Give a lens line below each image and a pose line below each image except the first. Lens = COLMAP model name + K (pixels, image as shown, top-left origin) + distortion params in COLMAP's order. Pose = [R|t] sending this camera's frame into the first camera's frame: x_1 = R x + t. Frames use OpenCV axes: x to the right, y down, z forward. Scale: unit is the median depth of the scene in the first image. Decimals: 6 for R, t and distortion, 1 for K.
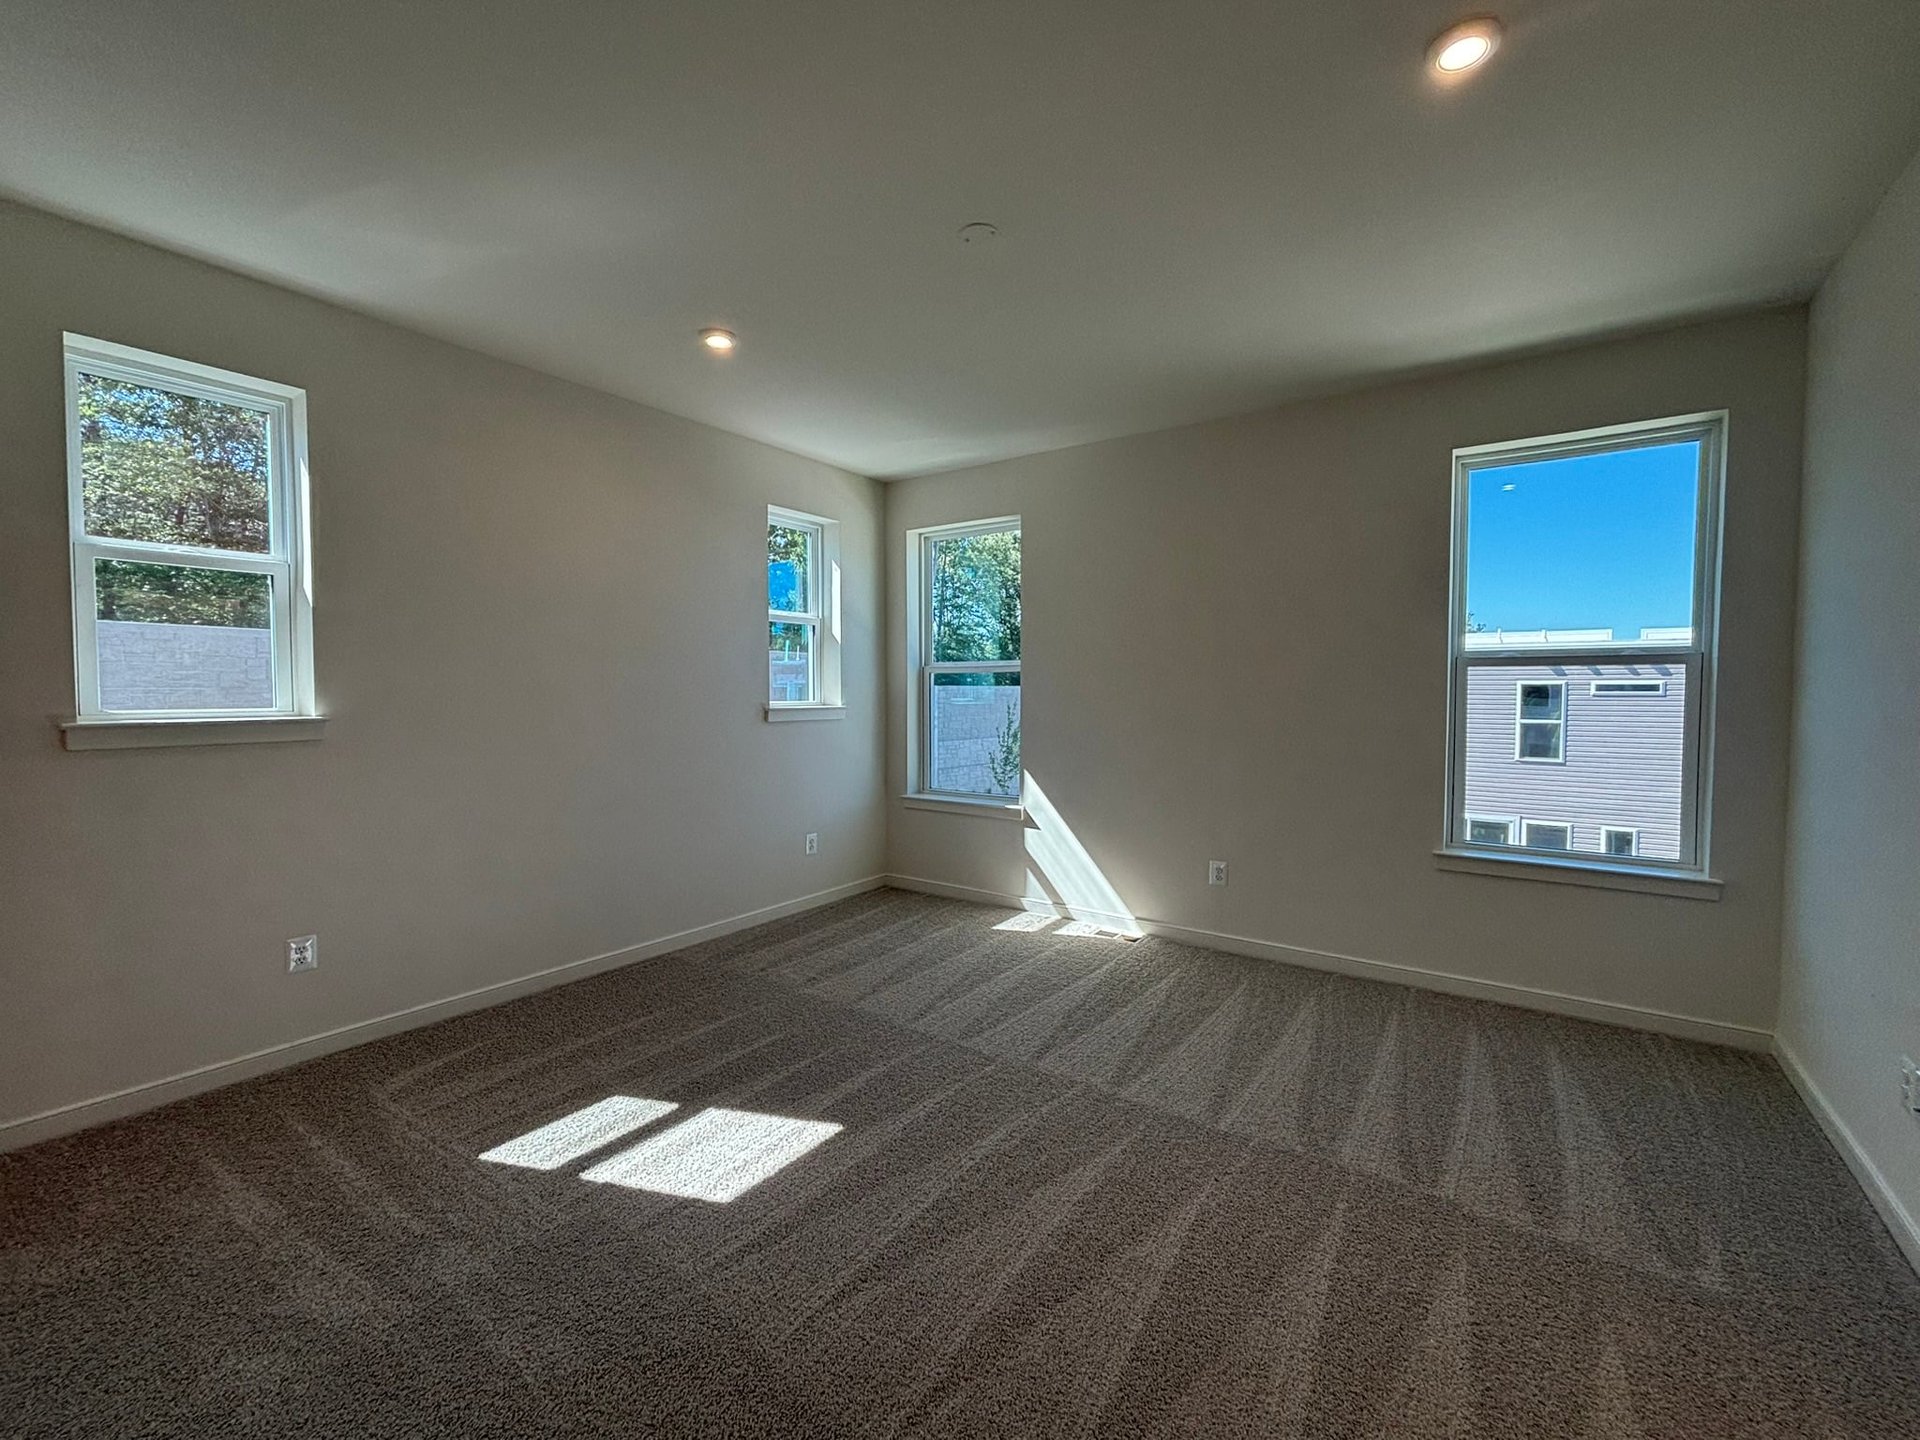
lens RADIAL K [[805.0, 0, 957.5], [0, 805.0, 720.3], [0, 0, 1]] dist [-0.001931, -0.000360]
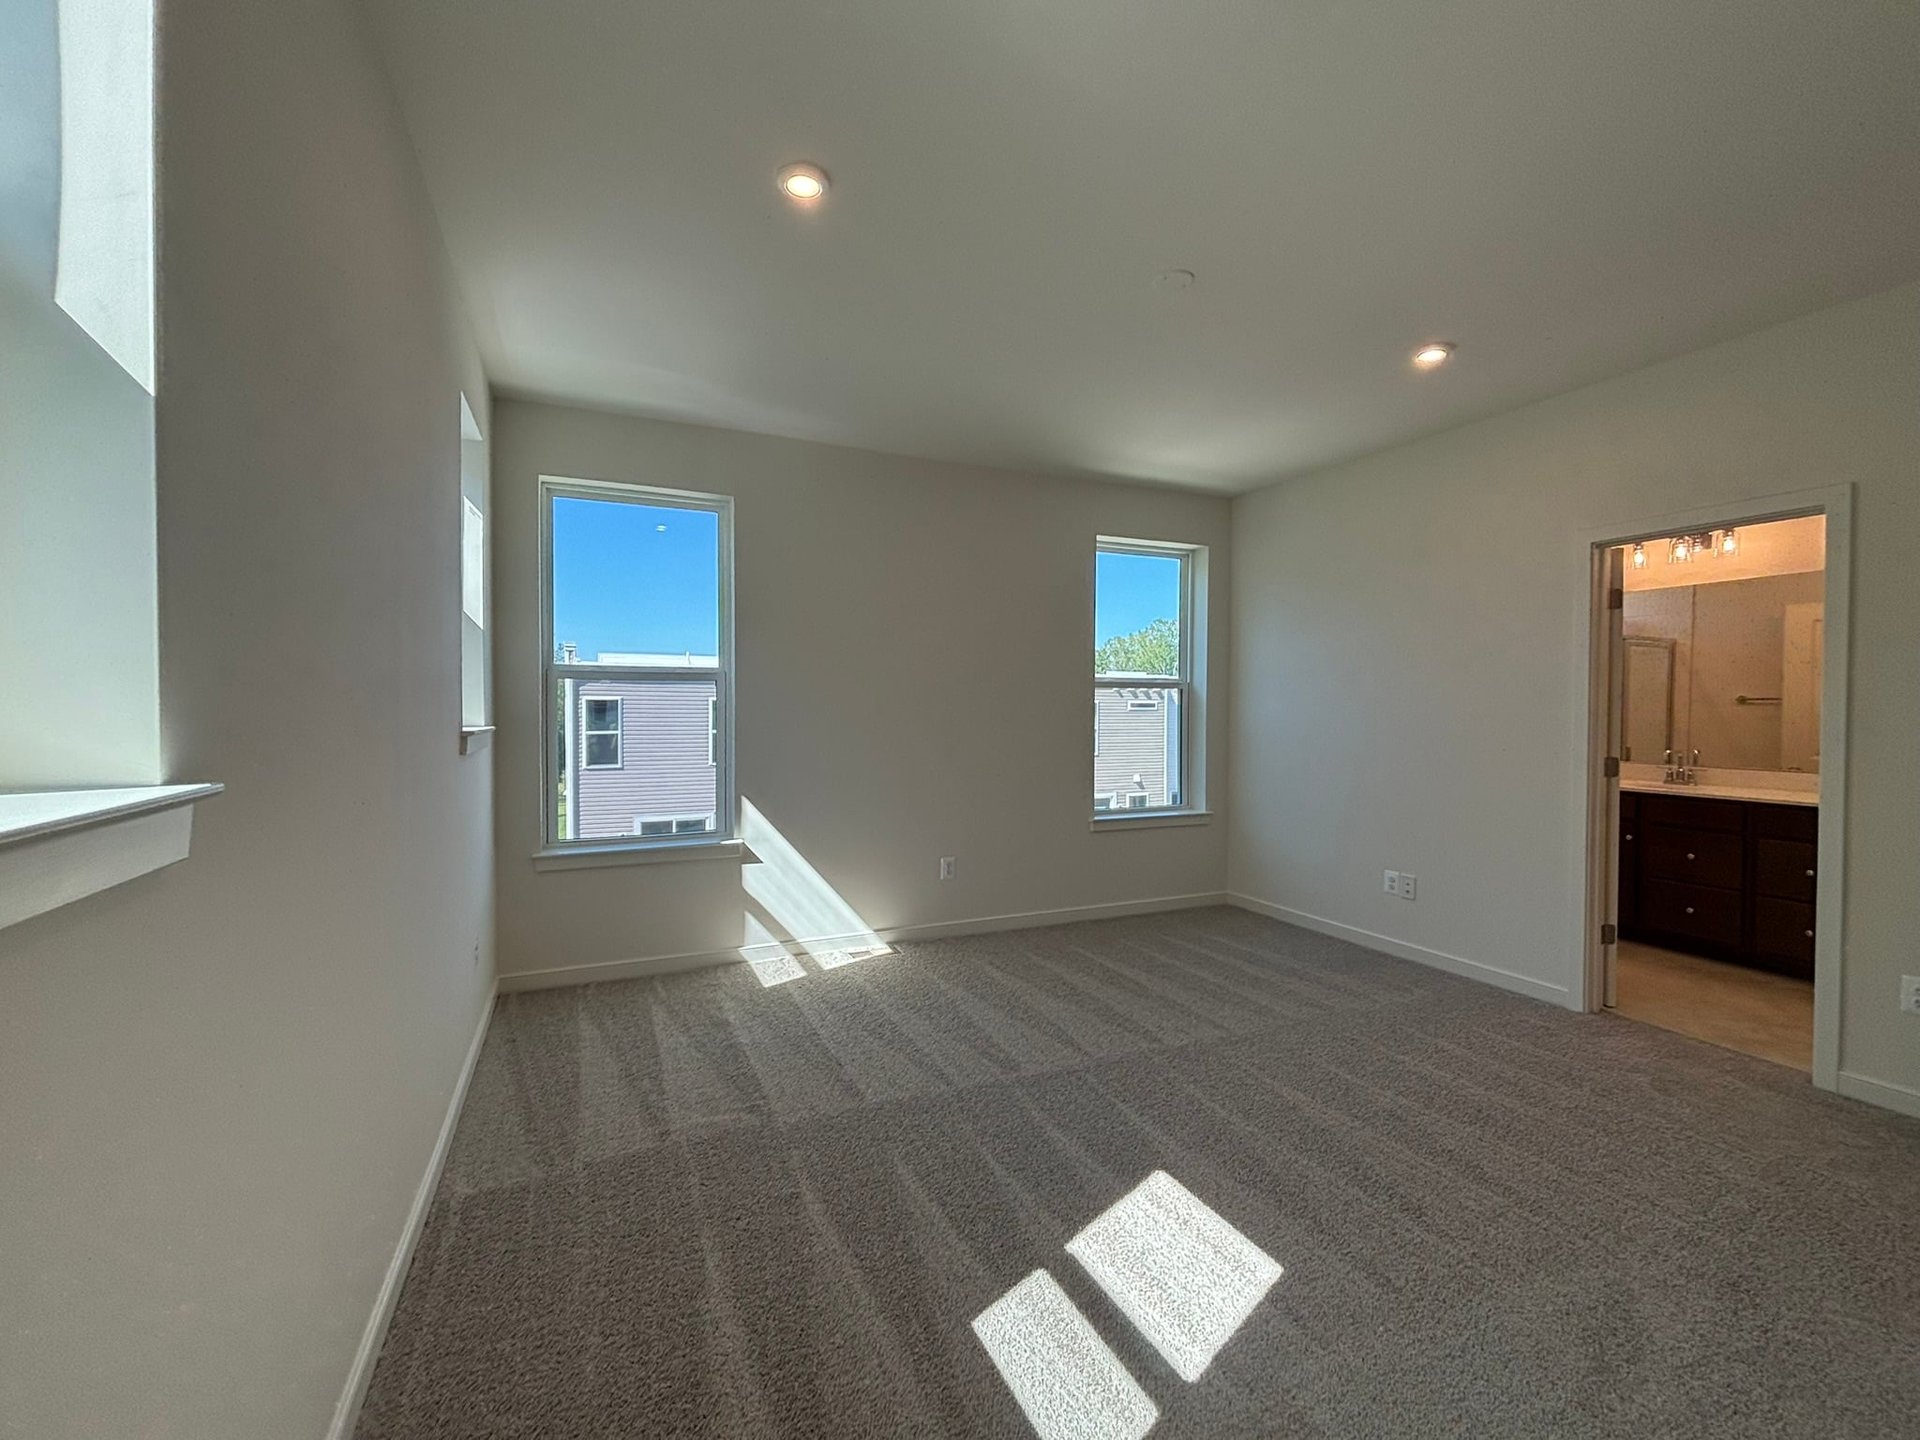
lens RADIAL K [[805.0, 0, 957.5], [0, 805.0, 720.3], [0, 0, 1]] dist [-0.001931, -0.000360]
pose [[0.499194, -0.016200, 0.866339, -0.596330], [0.031657, 0.999499, 0.000448, -0.014883], [-0.865911, 0.027202, 0.499457, 0.404467]]
